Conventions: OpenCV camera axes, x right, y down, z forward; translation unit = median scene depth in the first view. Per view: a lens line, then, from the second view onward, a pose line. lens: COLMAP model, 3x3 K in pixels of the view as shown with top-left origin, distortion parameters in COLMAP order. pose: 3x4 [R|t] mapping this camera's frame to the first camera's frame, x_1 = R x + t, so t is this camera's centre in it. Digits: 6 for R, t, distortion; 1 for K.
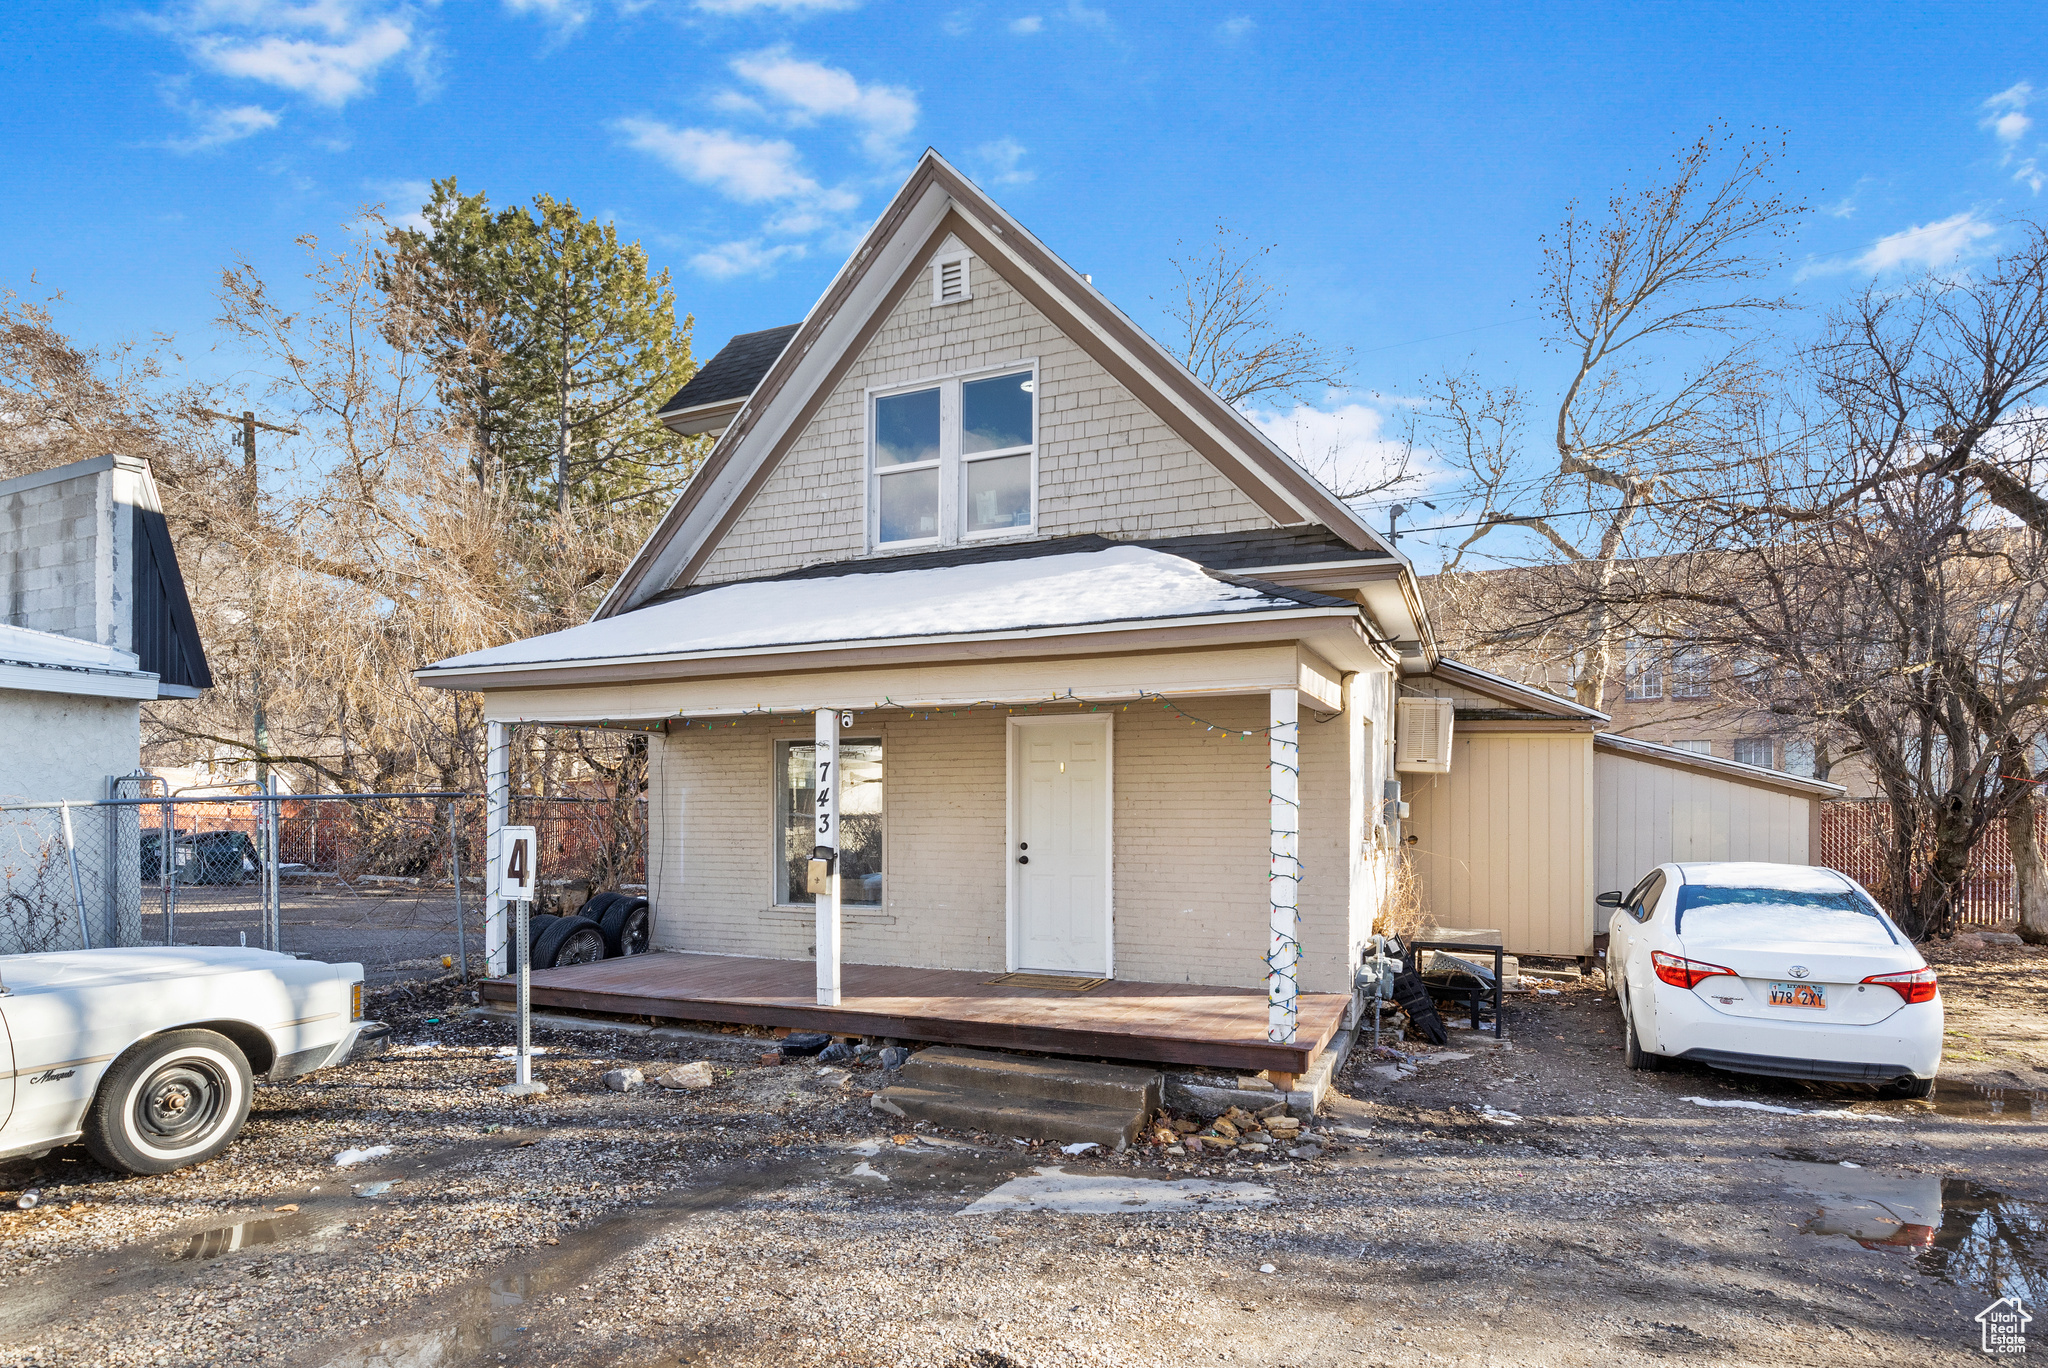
lens RADIAL K [[1081.4, 0, 1024.8], [0, 1081.4, 823.9], [0, 0, 1]] dist [-0.003405, -0.000607]
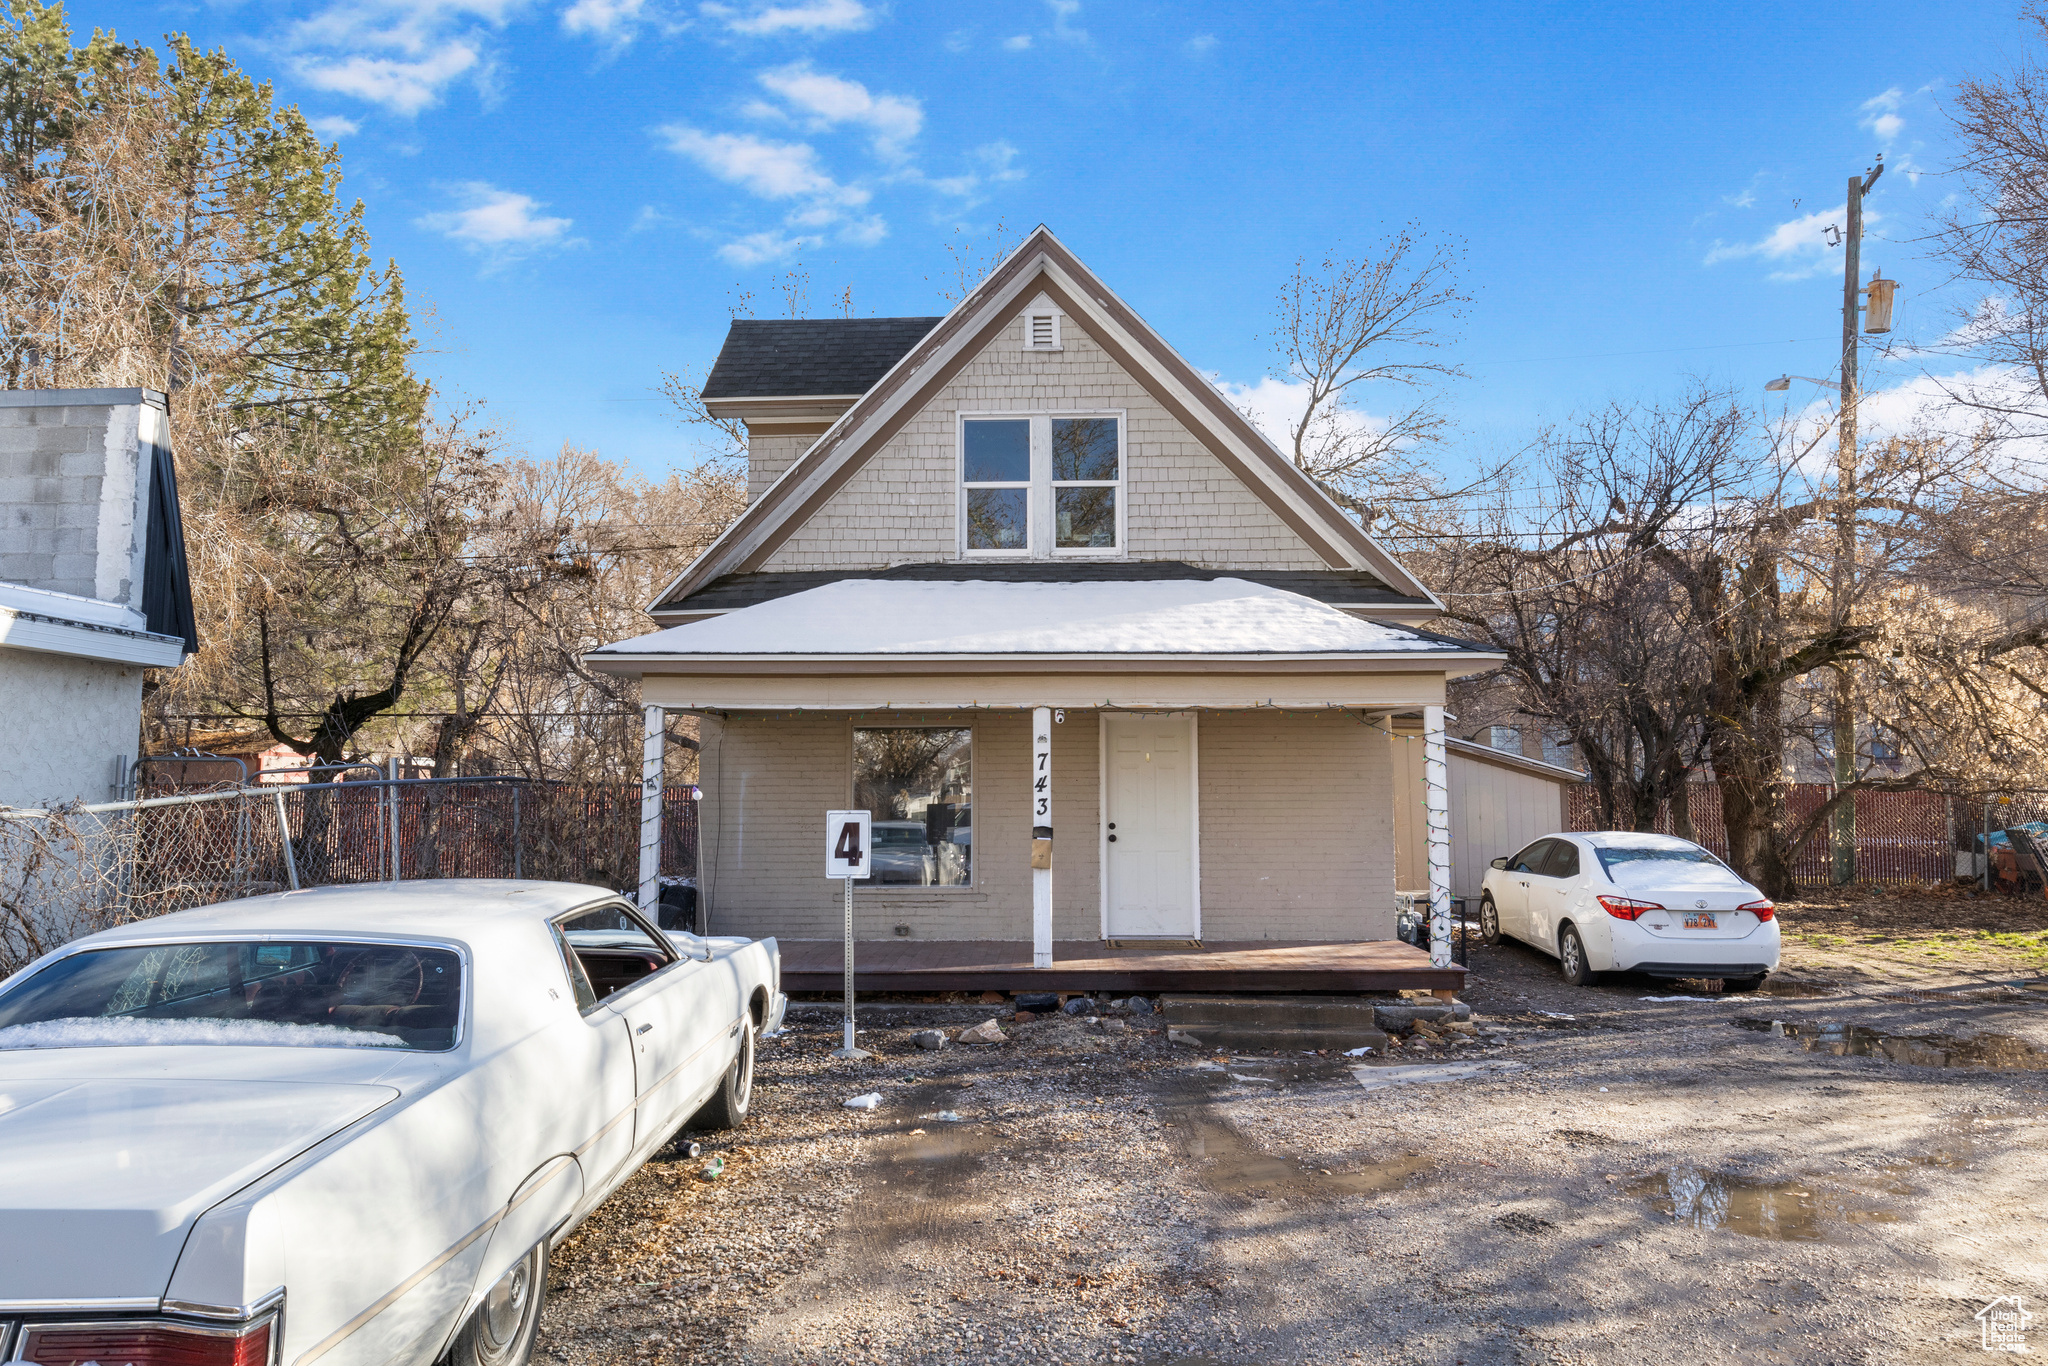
lens RADIAL K [[1258.6, 0, 1024.0], [0, 1258.6, 683.0], [0, 0, 1]] dist [-0.000409, -0.001747]
pose [[0.928156, 0.030626, 0.370928, -0.605456], [0.005835, 0.995289, -0.096777, -0.001613], [-0.372144, 0.091988, 0.923605, -0.205730]]
